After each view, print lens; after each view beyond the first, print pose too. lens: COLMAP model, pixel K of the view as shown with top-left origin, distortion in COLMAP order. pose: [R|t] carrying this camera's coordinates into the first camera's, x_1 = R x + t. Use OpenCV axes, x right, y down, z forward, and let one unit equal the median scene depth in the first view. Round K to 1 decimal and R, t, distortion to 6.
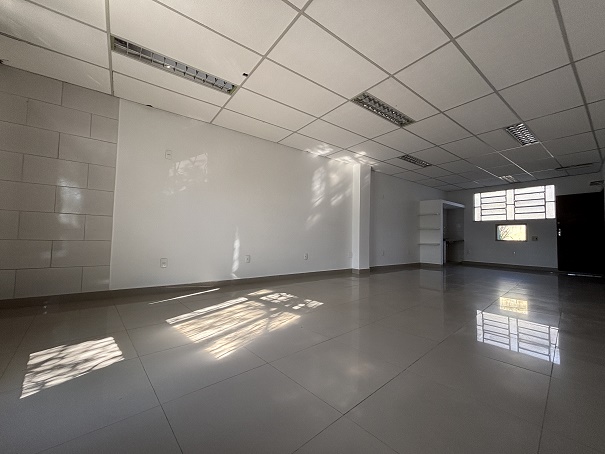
lens RADIAL K [[243.8, 0, 302.5], [0, 243.8, 227.0], [0, 0, 1]] dist [0.005585, -0.000456]
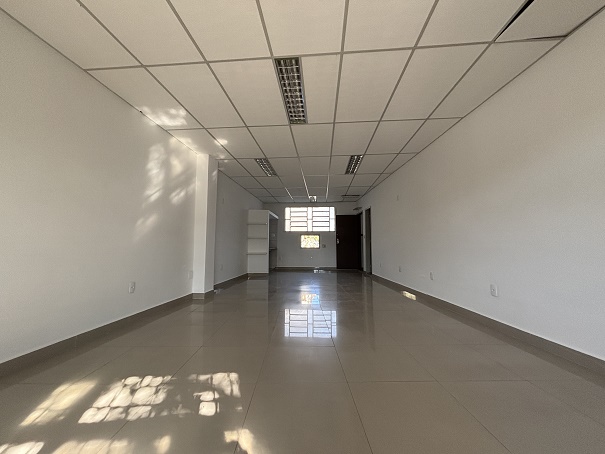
lens RADIAL K [[243.7, 0, 302.5], [0, 243.7, 227.0], [0, 0, 1]] dist [0.000325, -0.000404]
pose [[0.663102, 0.039454, 0.747489, -0.142255], [-0.018952, 0.999175, -0.035926, -0.007654], [-0.748289, 0.009656, 0.663302, 0.276527]]
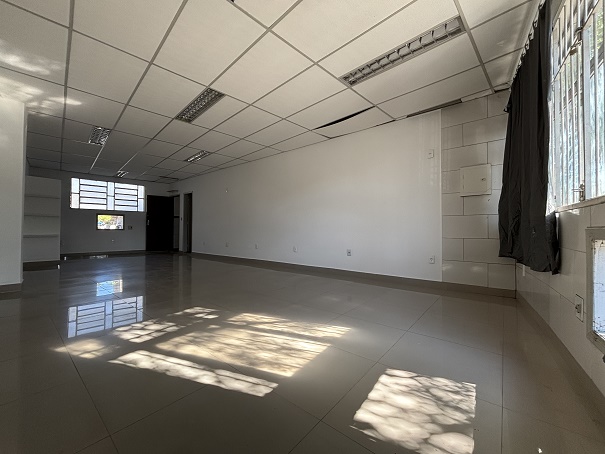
lens RADIAL K [[243.7, 0, 302.5], [0, 243.7, 227.0], [0, 0, 1]] dist [0.000325, -0.000404]
pose [[-0.143226, -0.007512, 0.989661, -0.458801], [-0.046895, 0.998900, 0.000795, 0.006102], [-0.988578, -0.046296, -0.143421, 0.426016]]
